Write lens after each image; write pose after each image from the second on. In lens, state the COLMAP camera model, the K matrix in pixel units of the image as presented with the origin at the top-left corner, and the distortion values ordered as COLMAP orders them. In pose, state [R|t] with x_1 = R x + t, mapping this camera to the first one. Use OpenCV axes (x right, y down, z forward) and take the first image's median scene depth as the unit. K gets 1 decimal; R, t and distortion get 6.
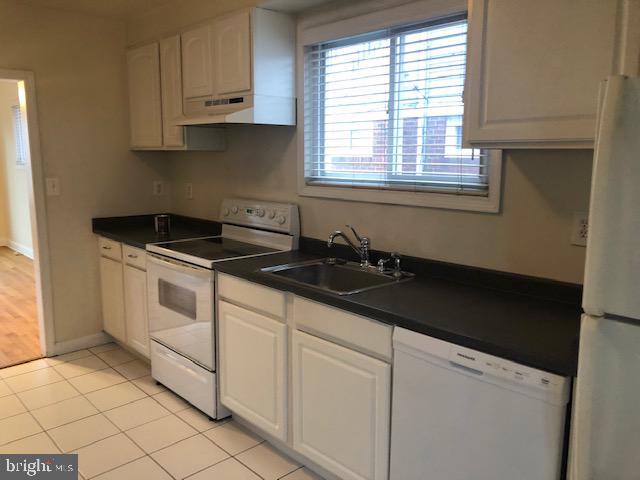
lens RADIAL K [[525.6, 0, 320.0], [0, 525.6, 241.1], [0, 0, 1]] dist [0.005803, 0.001280]
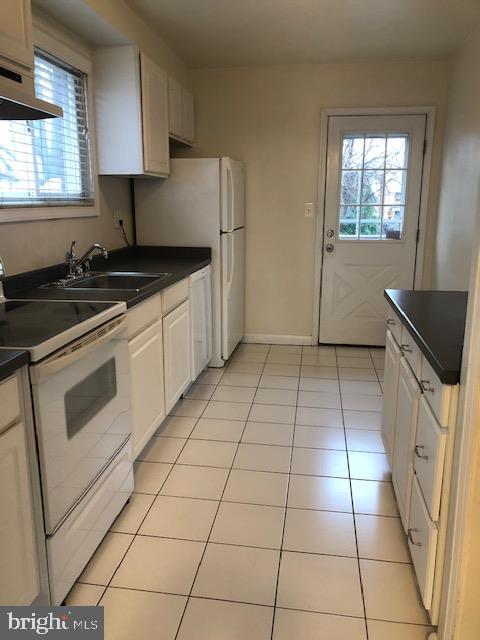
lens RADIAL K [[525.6, 0, 240.5], [0, 525.6, 318.8], [0, 0, 1]] dist [0.005803, 0.001280]
pose [[-0.609655, -0.197141, 0.767760, -0.983059], [0.099996, 0.941713, 0.321211, -0.189555], [-0.786334, 0.272601, -0.554407, 1.370270]]
